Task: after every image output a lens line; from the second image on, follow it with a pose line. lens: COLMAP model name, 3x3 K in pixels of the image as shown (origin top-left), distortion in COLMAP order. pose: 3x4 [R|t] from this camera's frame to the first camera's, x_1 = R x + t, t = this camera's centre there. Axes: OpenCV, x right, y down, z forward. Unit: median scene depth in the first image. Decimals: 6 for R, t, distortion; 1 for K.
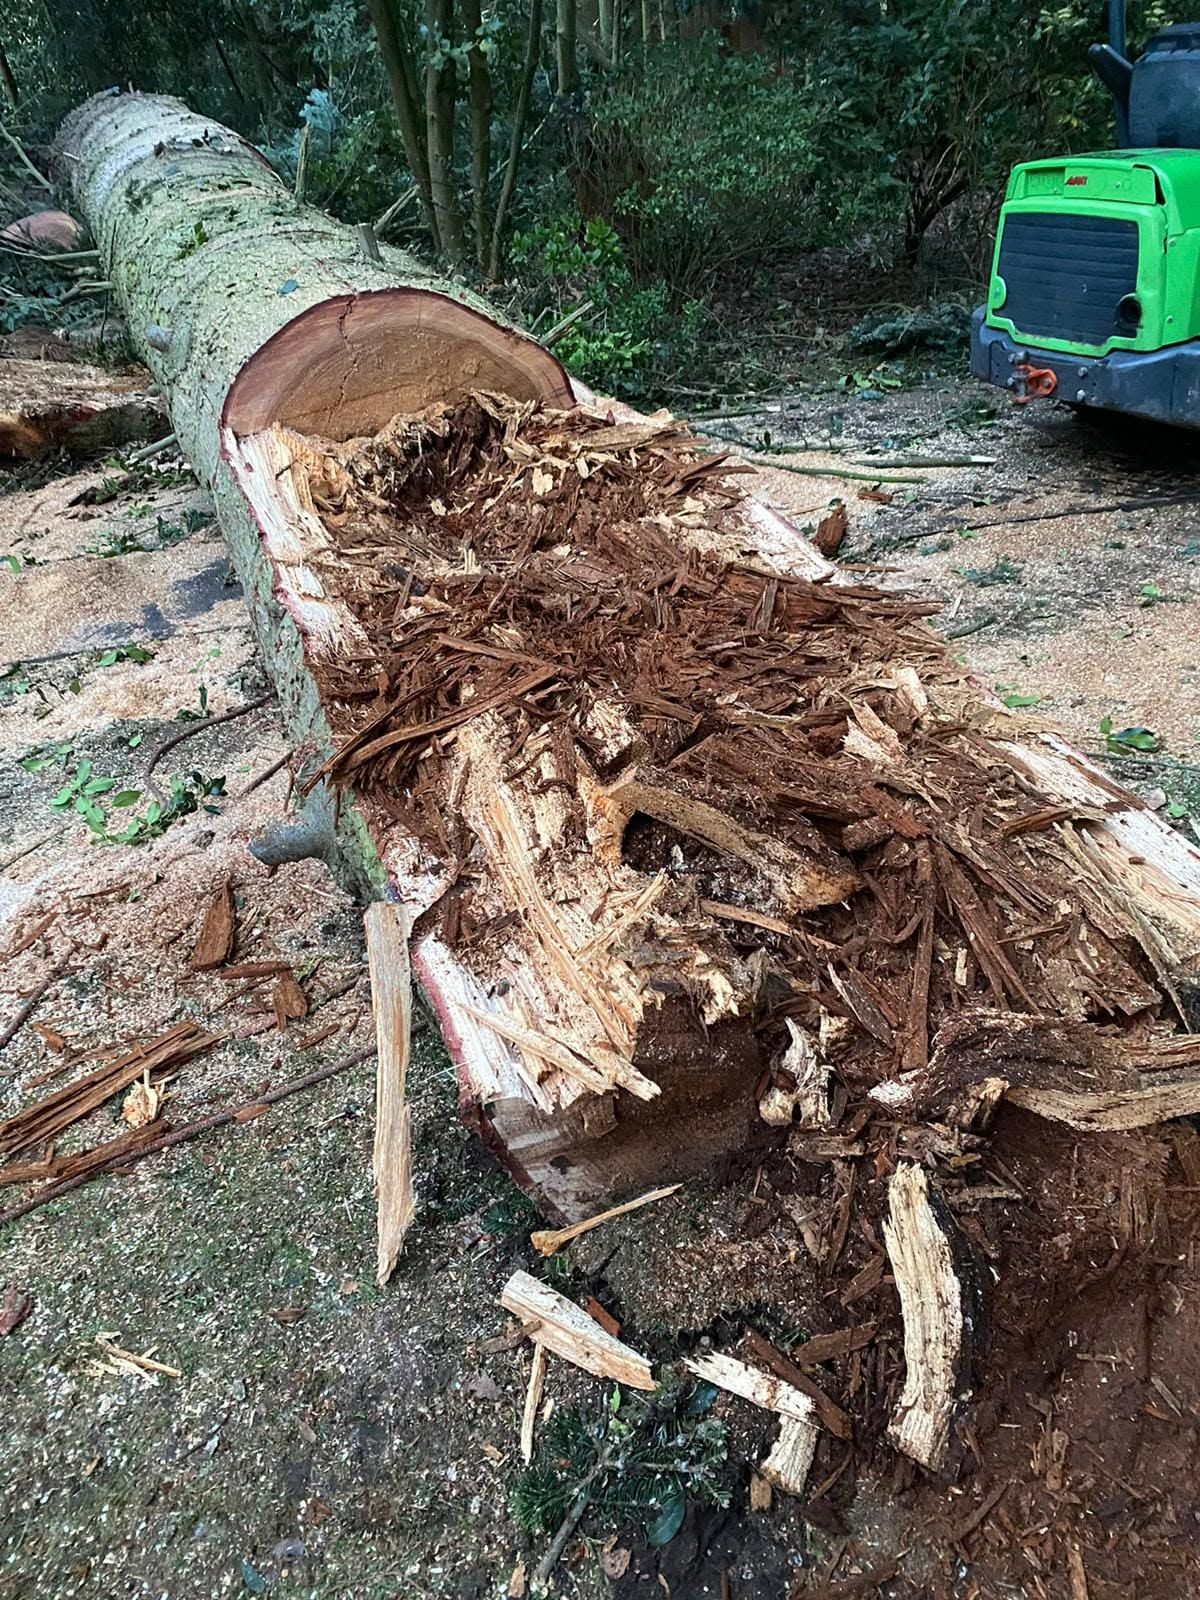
lens RADIAL K [[1262.8, 0, 600.0], [0, 1262.8, 800.0], [0, 0, 1]] dist [0.108683, -0.107834]
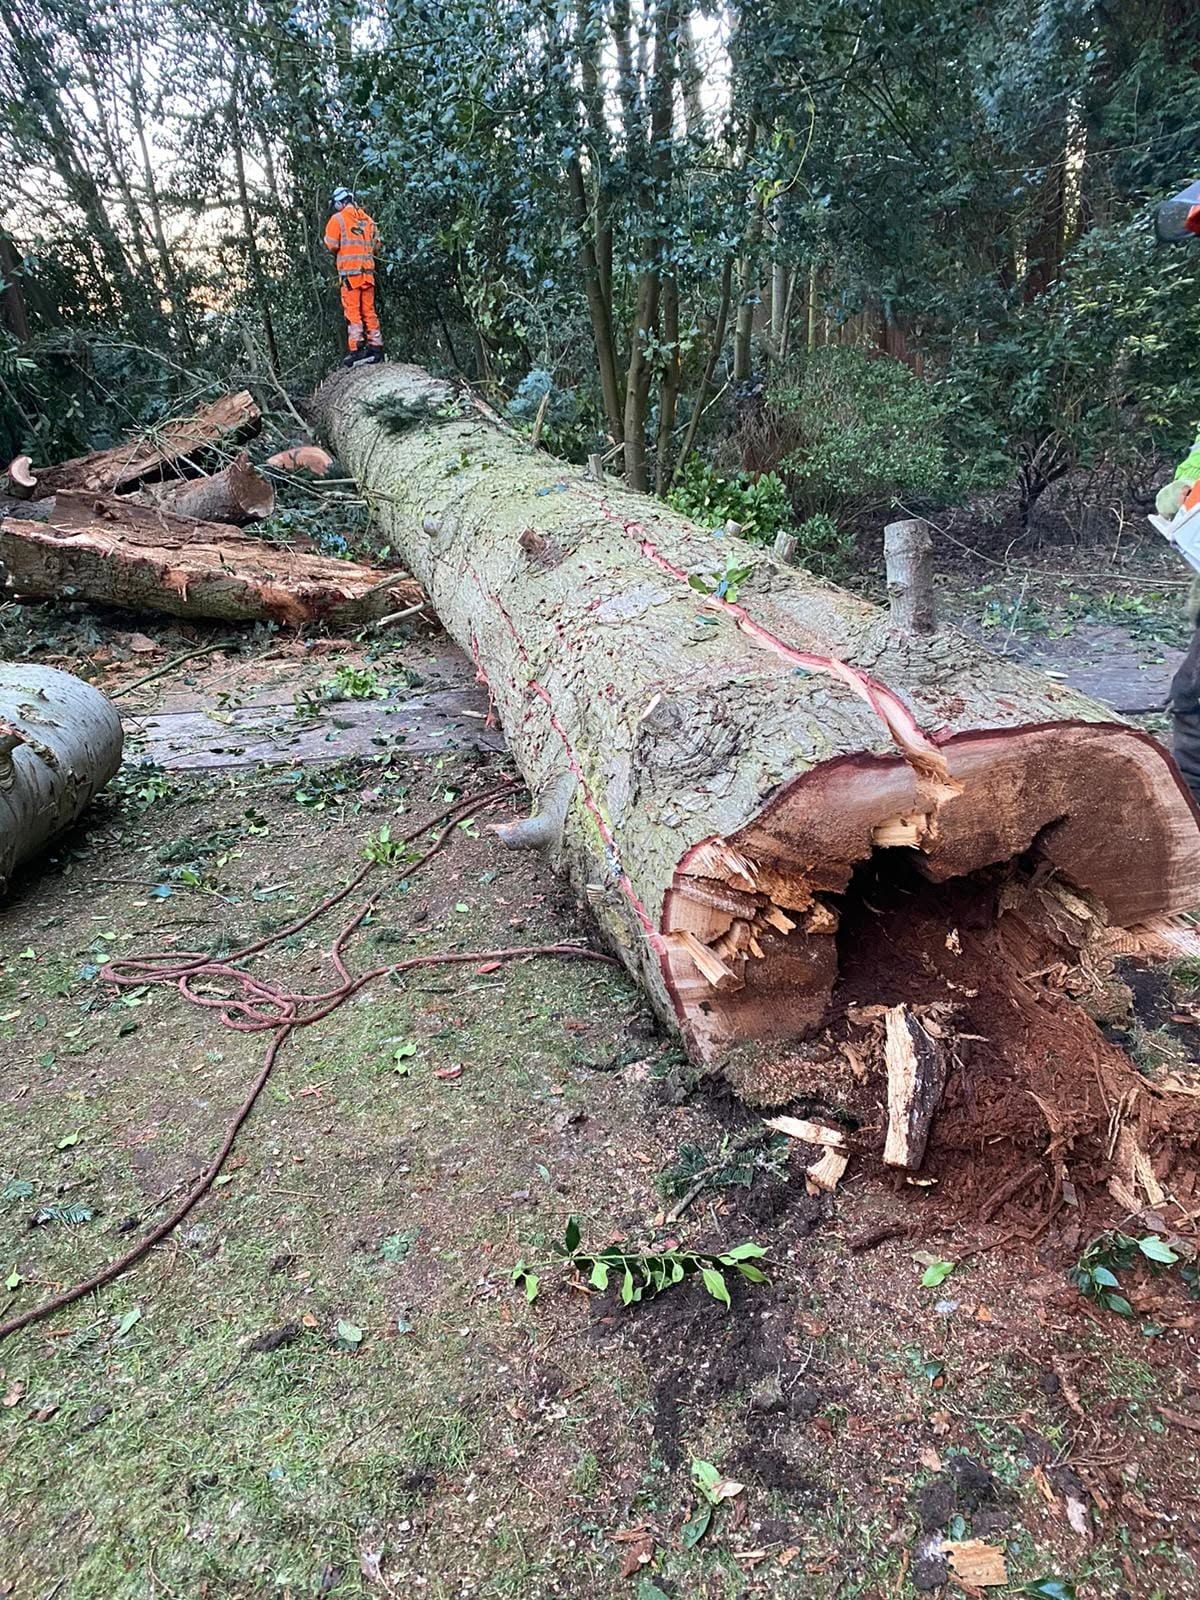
lens RADIAL K [[1262.8, 0, 600.0], [0, 1262.8, 800.0], [0, 0, 1]] dist [0.108683, -0.107834]
pose [[0.991468, 0.082423, -0.100988, -0.004342], [-0.098915, 0.980287, -0.171038, 0.089725], [0.084899, 0.179568, 0.980075, -0.175806]]
